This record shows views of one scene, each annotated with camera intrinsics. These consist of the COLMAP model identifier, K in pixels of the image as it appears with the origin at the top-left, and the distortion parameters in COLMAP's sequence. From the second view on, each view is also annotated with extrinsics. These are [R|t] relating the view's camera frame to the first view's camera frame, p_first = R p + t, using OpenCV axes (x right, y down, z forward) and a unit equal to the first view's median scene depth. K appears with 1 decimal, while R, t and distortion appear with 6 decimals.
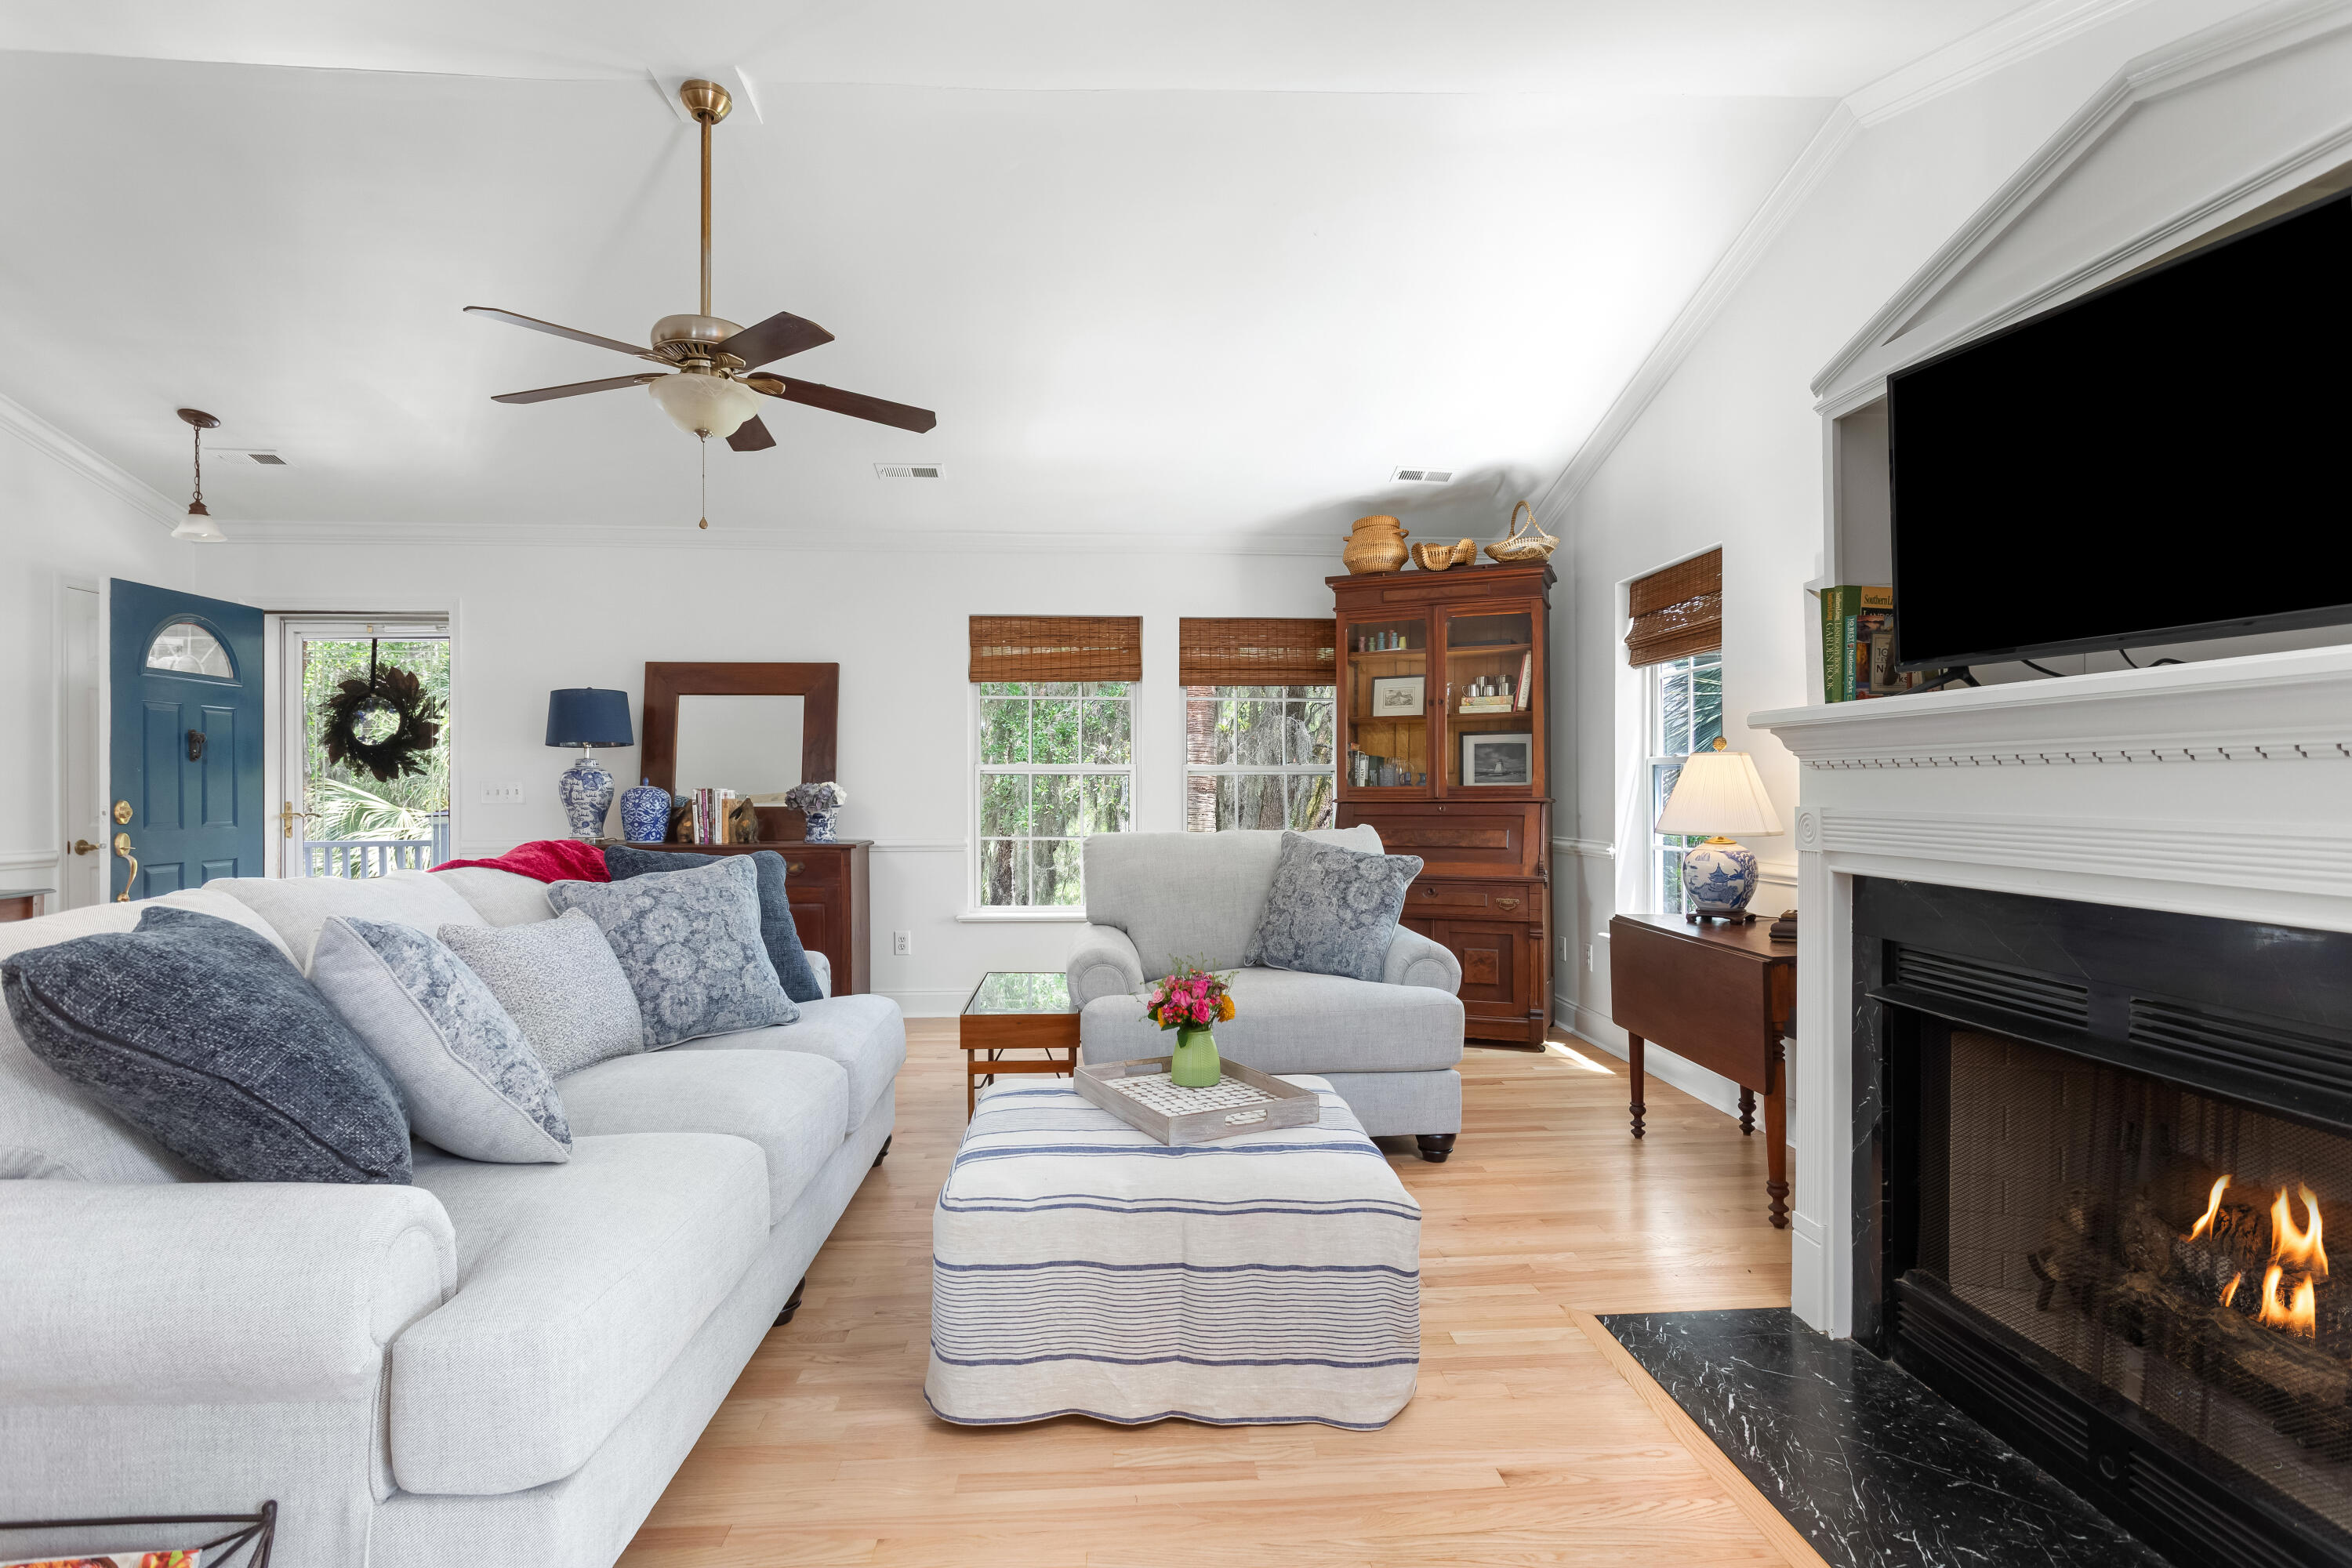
lens RADIAL K [[1187.7, 0, 1176.2], [0, 1187.7, 783.5], [0, 0, 1]] dist [-0.004410, -0.000257]
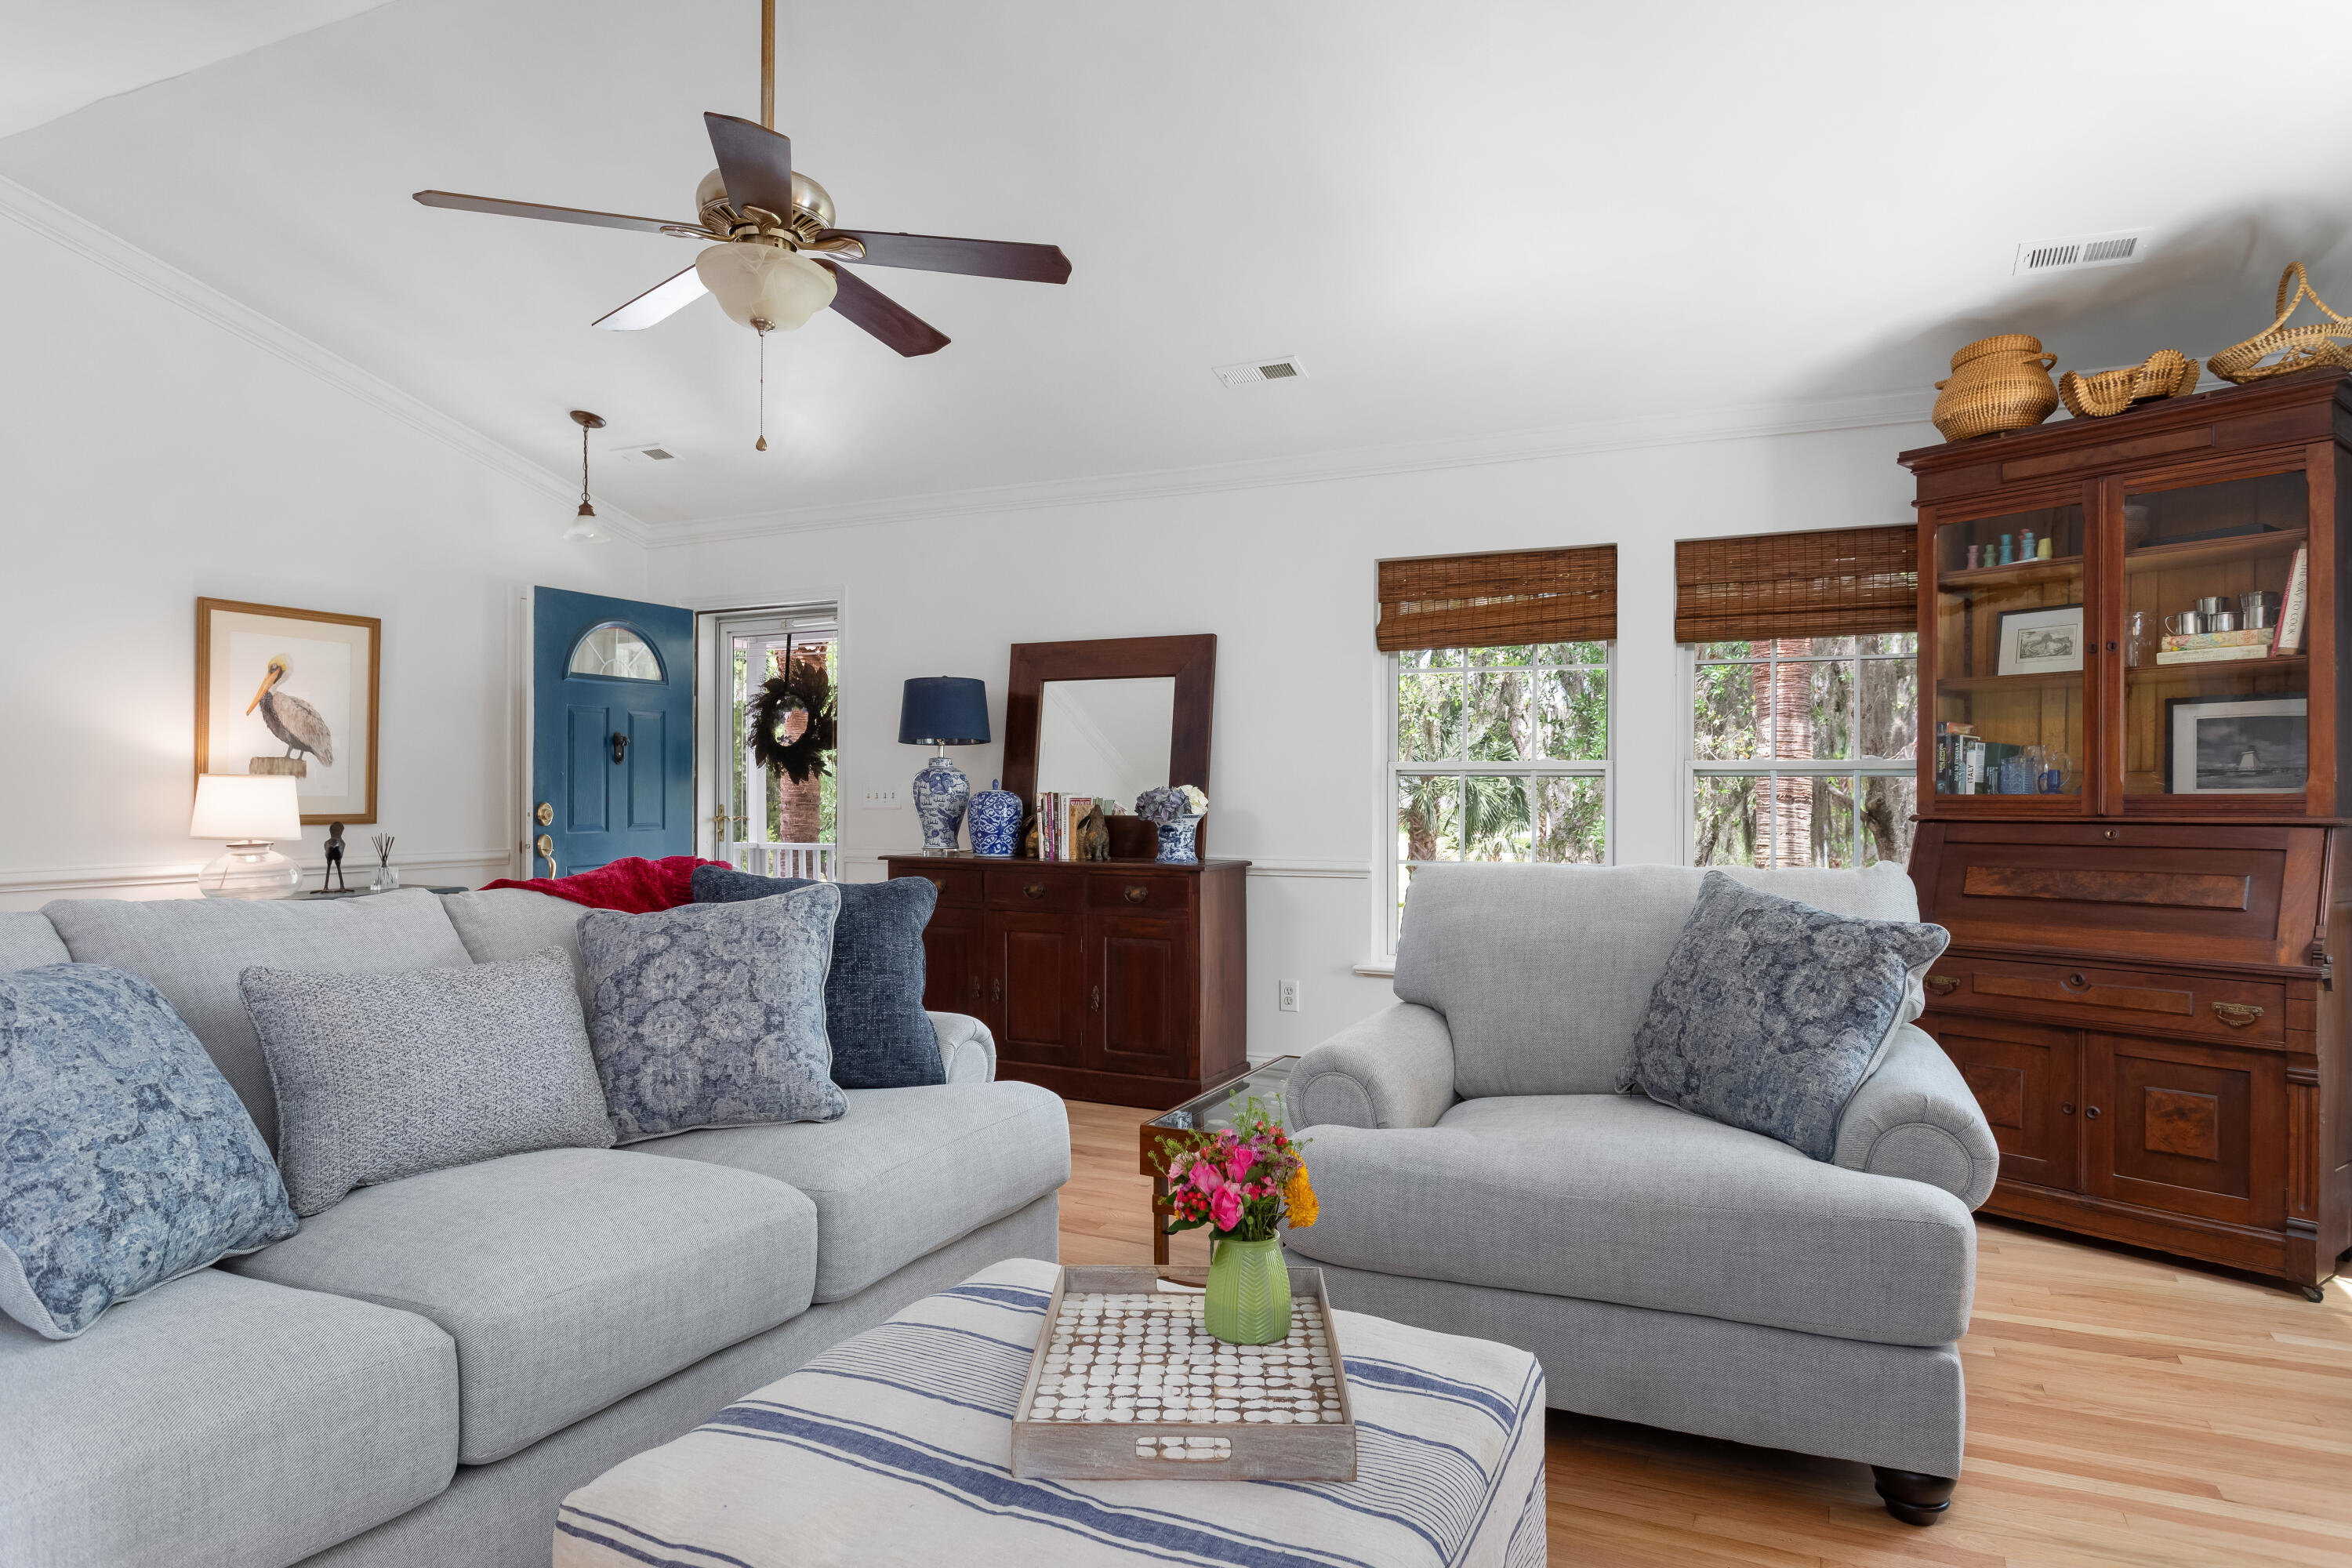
lens RADIAL K [[1370.5, 0, 1169.8], [0, 1370.5, 789.2], [0, 0, 1]] dist [-0.008785, 0.004507]
pose [[0.874253, 0.002990, -0.485462, 0.143799], [-0.001917, 0.999995, 0.002706, -0.001096], [0.485467, -0.001435, 0.874254, 0.207391]]
